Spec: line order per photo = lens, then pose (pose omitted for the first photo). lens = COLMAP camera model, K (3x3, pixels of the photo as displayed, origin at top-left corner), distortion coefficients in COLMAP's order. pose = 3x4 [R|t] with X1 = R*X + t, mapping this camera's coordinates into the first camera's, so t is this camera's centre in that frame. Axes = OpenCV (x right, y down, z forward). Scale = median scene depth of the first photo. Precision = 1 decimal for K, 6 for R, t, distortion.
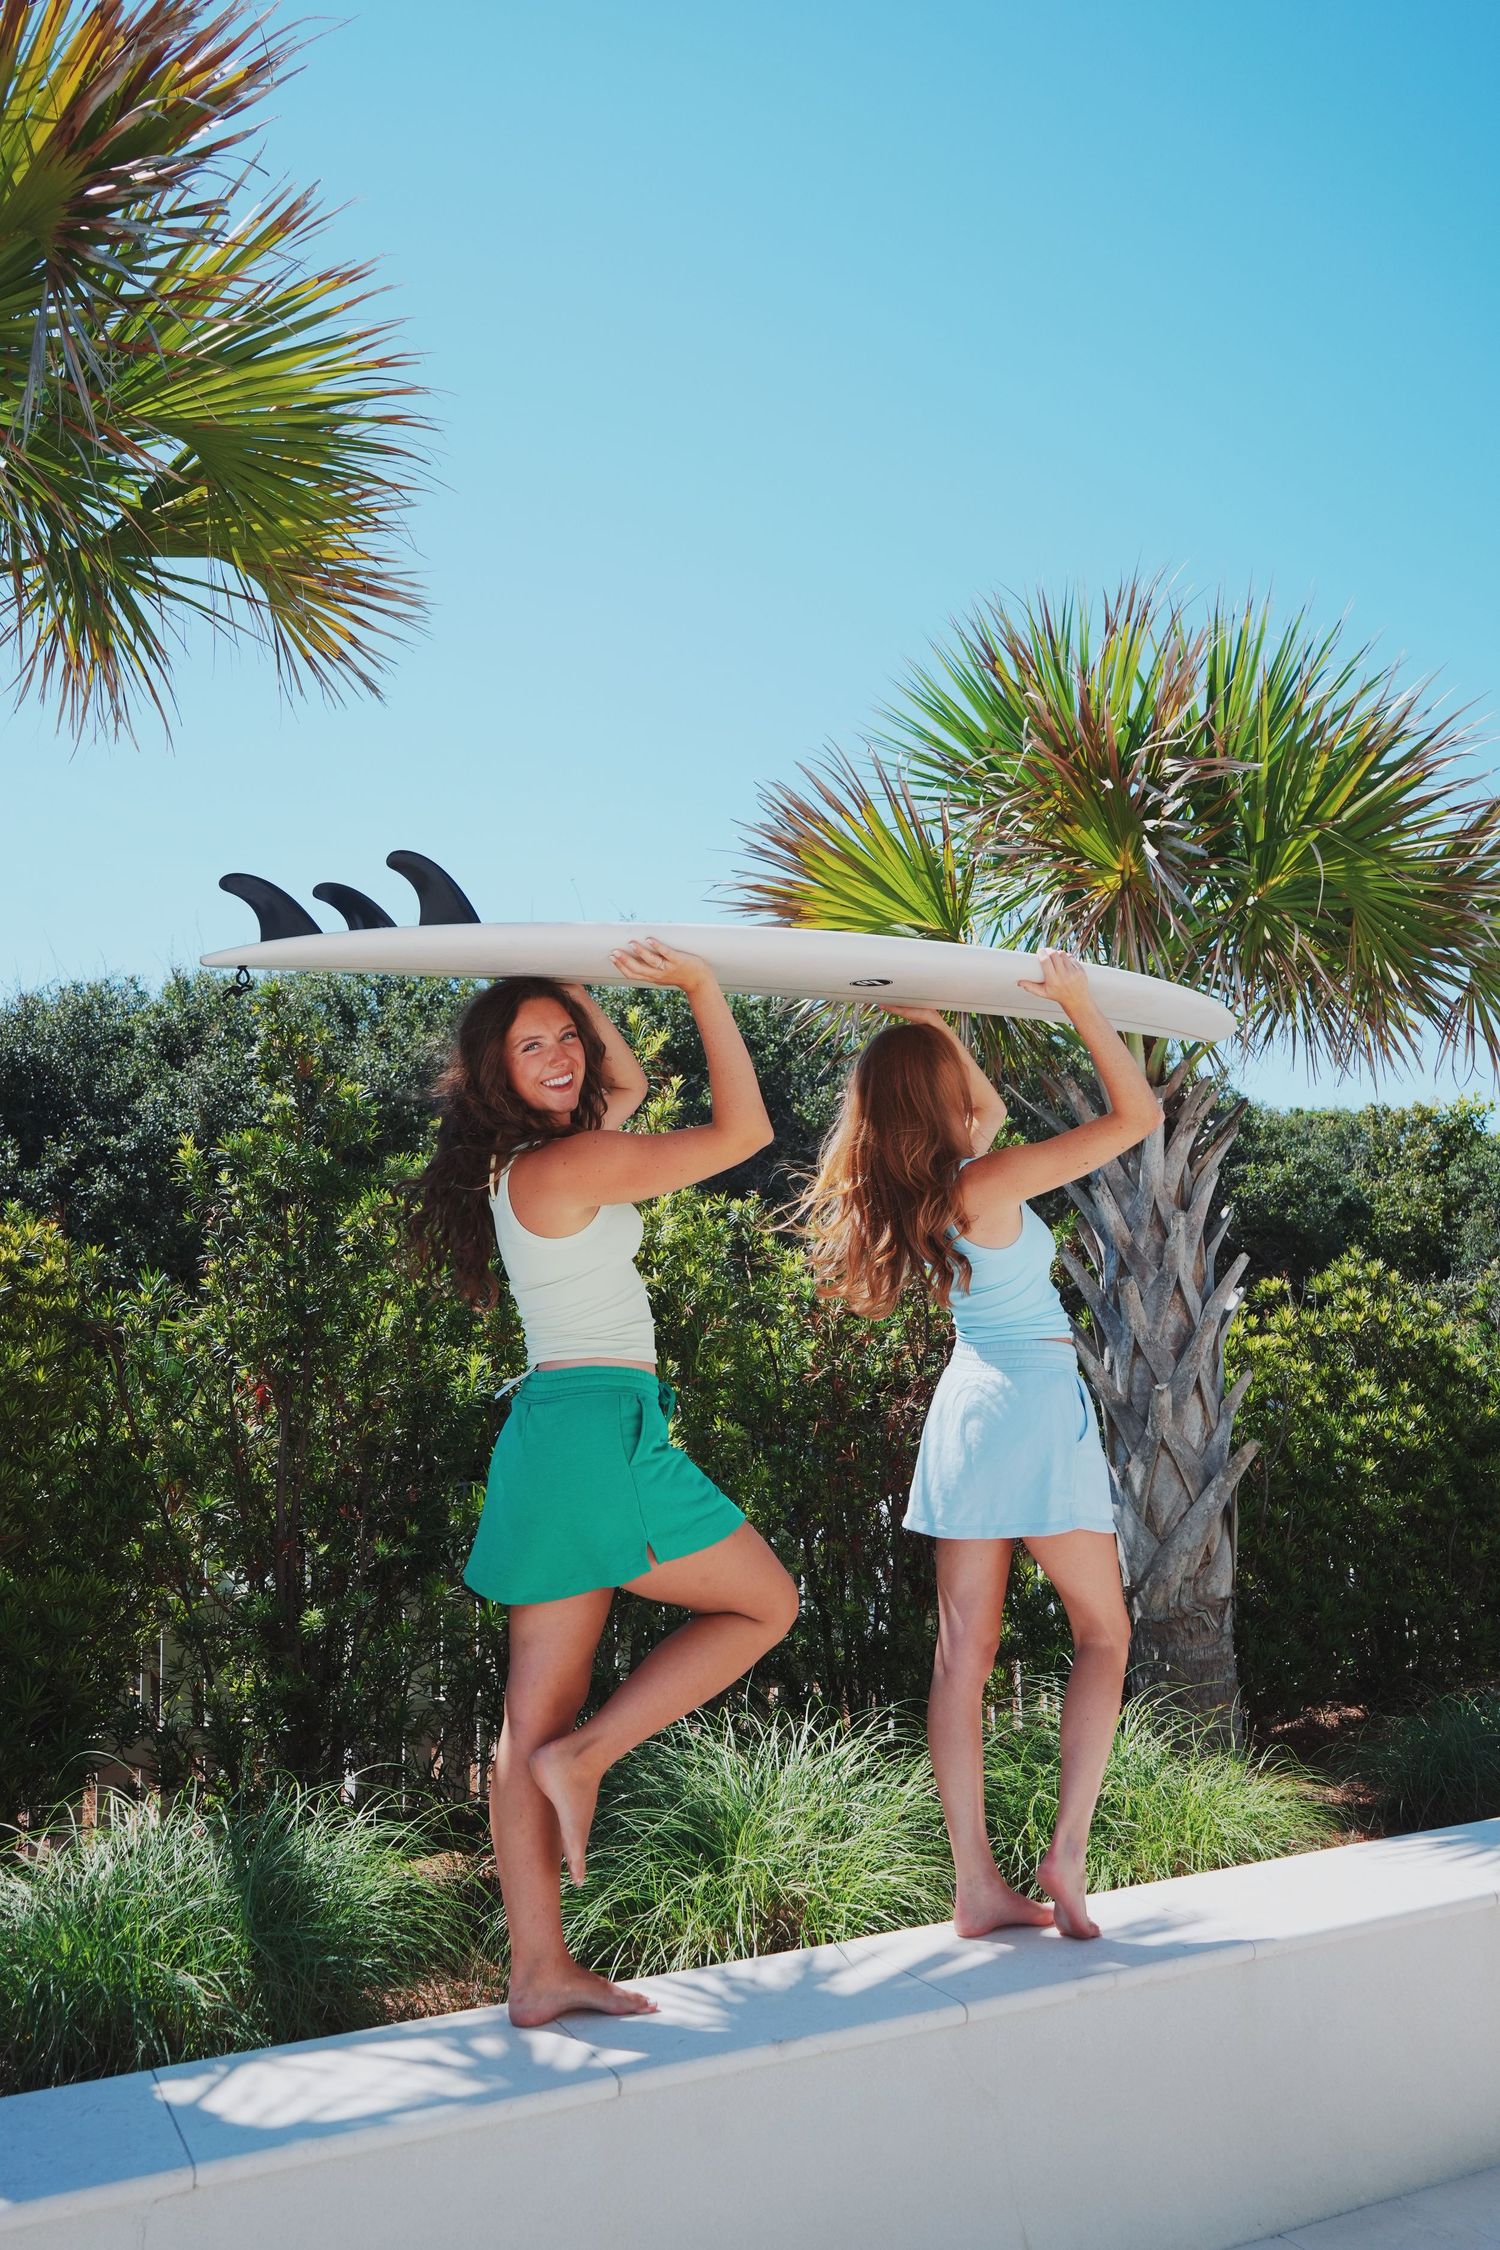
lens RADIAL K [[1771.2, 0, 750.0], [0, 1771.2, 1125.0], [0, 0, 1]] dist [-0.018471, 0.004081]
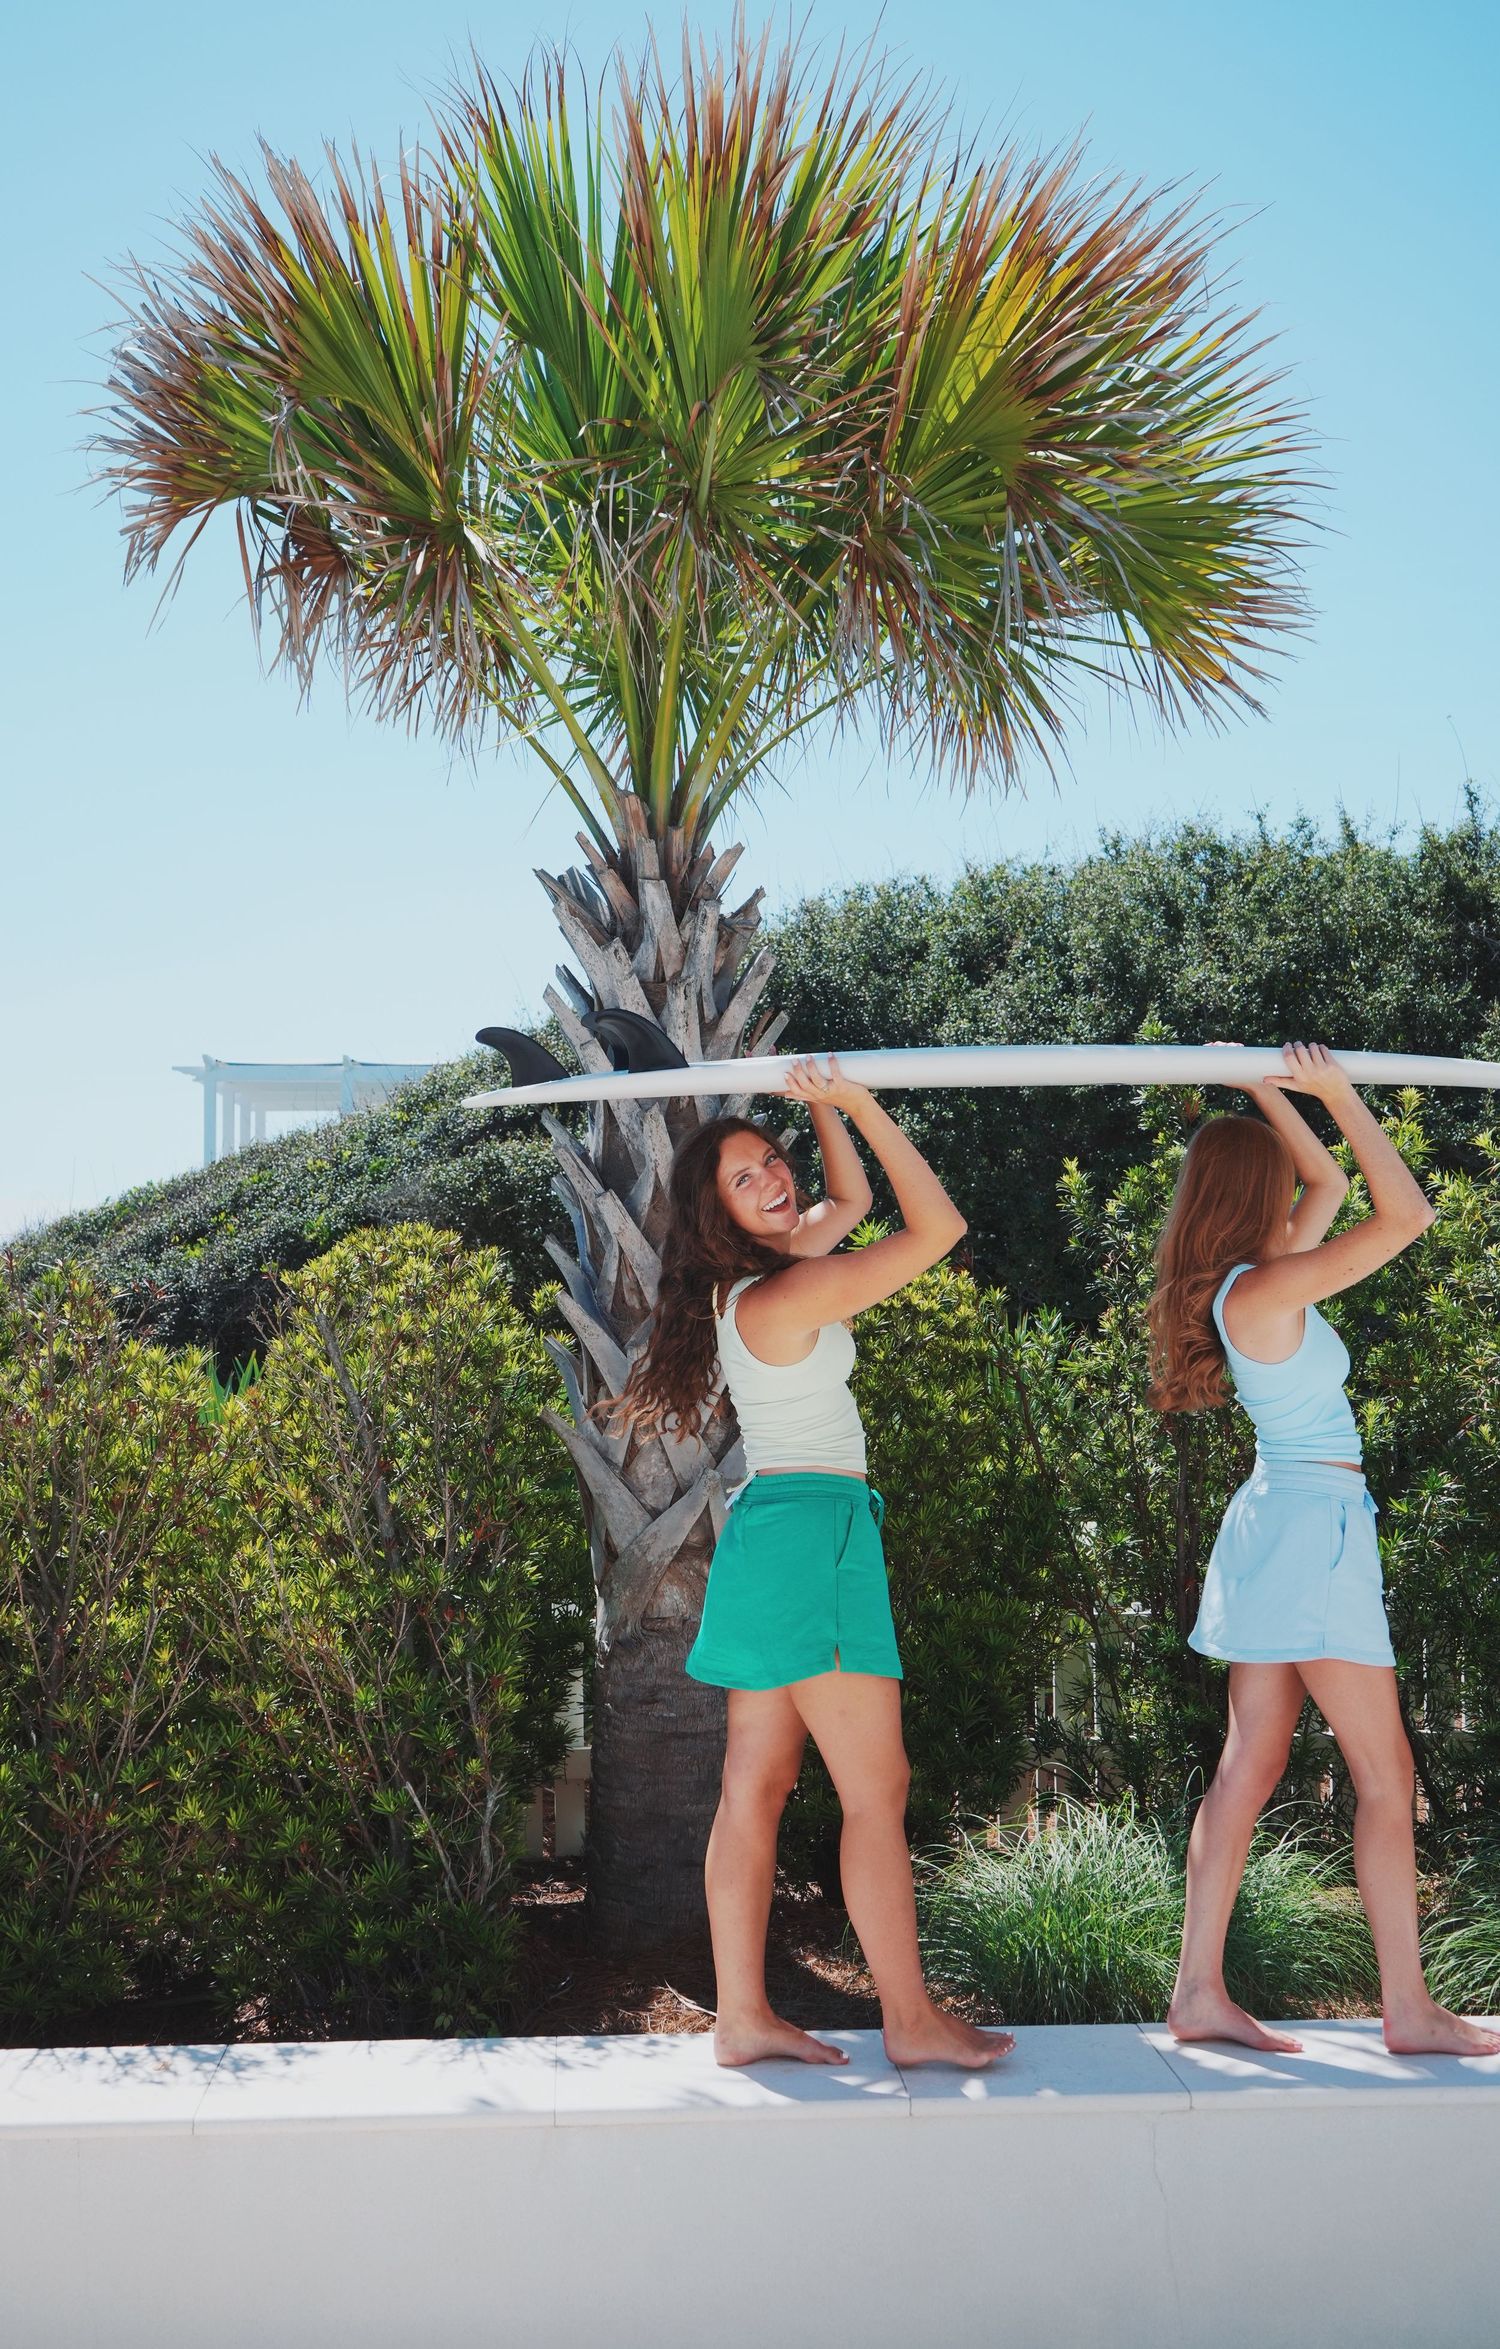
lens RADIAL K [[2298.8, 0, 679.9], [0, 2298.8, 1208.8], [0, 0, 1]] dist [-0.014710, -0.013464]
pose [[0.913380, 0.006449, -0.407057, 0.012921], [0.036868, 0.994456, 0.098482, -0.122786], [0.405435, -0.104959, 0.908078, -0.320556]]
